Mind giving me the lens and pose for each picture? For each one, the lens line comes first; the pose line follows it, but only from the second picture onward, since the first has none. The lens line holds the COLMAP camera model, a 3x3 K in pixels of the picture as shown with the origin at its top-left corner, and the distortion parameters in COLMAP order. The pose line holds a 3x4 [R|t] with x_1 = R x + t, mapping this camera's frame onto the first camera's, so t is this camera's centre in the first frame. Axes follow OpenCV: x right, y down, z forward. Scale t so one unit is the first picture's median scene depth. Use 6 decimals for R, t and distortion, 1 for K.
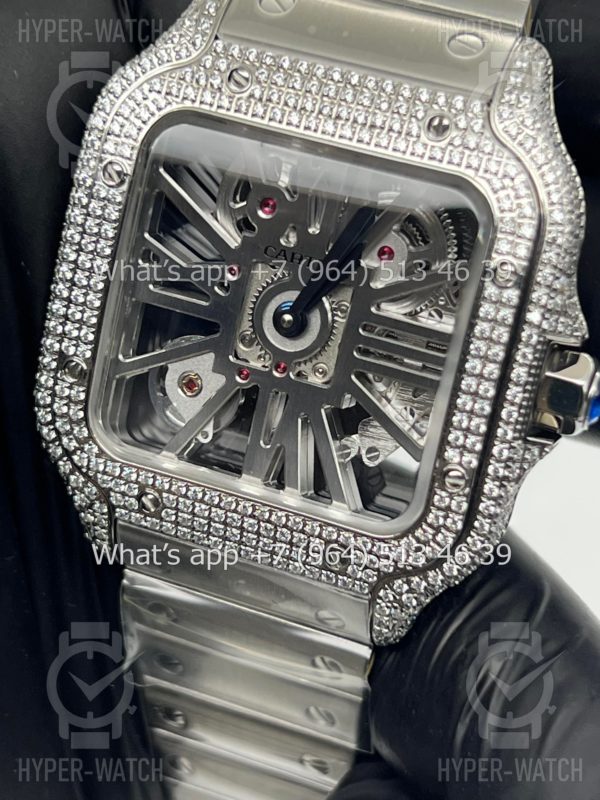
lens RADIAL K [[1885.3, 0, 303.3], [0, 1885.3, 403.7], [0, 0, 1]] dist [0.250945, 0.000000]
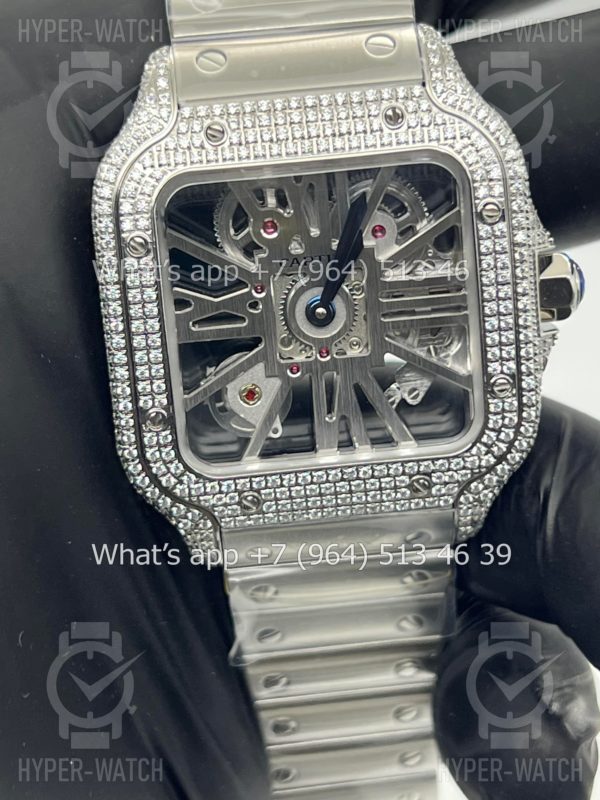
lens RADIAL K [[1885.3, 0, 294.9], [0, 1885.3, 388.6], [0, 0, 1]] dist [0.250945, 0.000000]
pose [[0.891888, -0.358935, 0.275138, -0.362675], [0.351239, 0.932984, 0.078560, -0.097894], [-0.284897, 0.026572, 0.958190, -0.123052]]
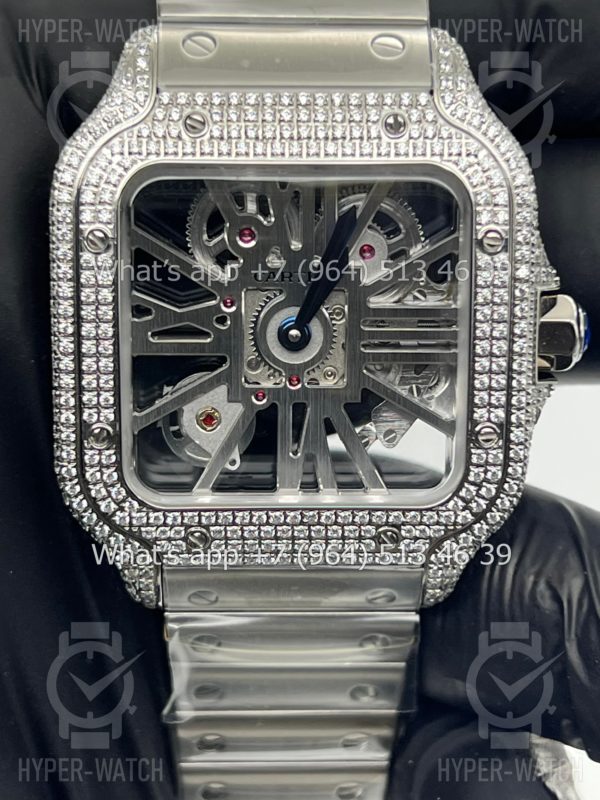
lens RADIAL K [[1885.3, 0, 298.1], [0, 1885.3, 421.1], [0, 0, 1]] dist [0.250945, 0.000000]
pose [[0.921810, -0.266711, 0.281303, -0.316098], [0.262390, 0.963469, 0.053658, -0.053818], [-0.285338, 0.024348, 0.958118, -0.014403]]
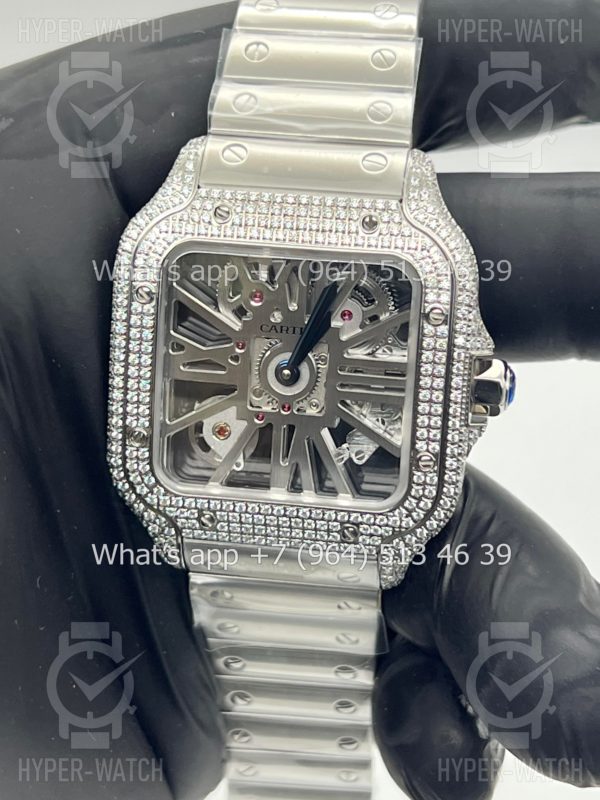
lens RADIAL K [[1885.3, 0, 291.1], [0, 1885.3, 384.4], [0, 0, 1]] dist [0.250945, 0.000000]
pose [[0.974921, -0.187878, 0.119290, -0.173669], [0.187987, 0.982116, 0.010440, -0.050372], [-0.119118, 0.012247, 0.992805, -0.396454]]
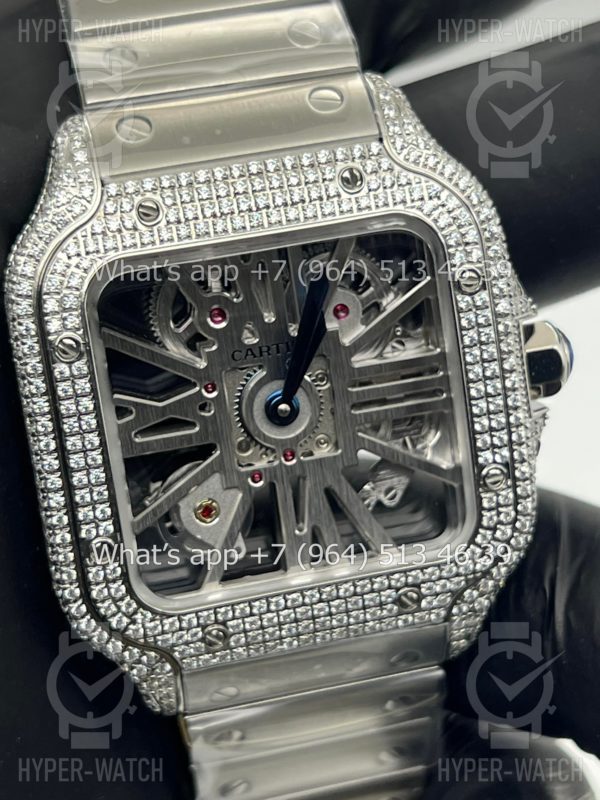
lens RADIAL K [[1885.3, 0, 294.4], [0, 1885.3, 395.5], [0, 0, 1]] dist [0.250945, 0.000000]
pose [[0.822106, -0.415763, 0.388951, -0.393828], [0.415123, 0.905277, 0.090259, -0.139888], [-0.389635, 0.087260, 0.916826, 0.065748]]
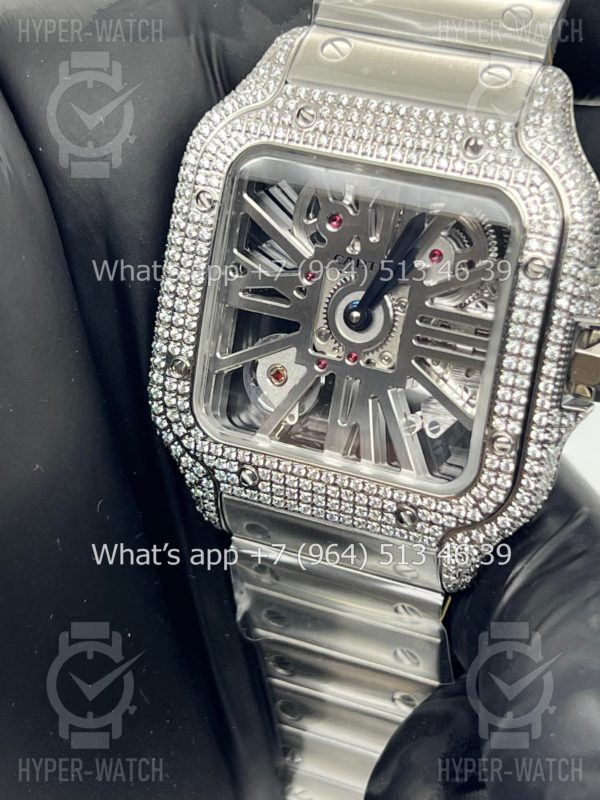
lens RADIAL K [[1885.3, 0, 296.9], [0, 1885.3, 391.7], [0, 0, 1]] dist [0.250945, 0.000000]
pose [[0.995949, -0.044841, -0.077942, 0.044741], [0.043676, 0.998908, -0.016583, 0.020700], [0.078600, 0.013112, 0.996820, -0.178465]]
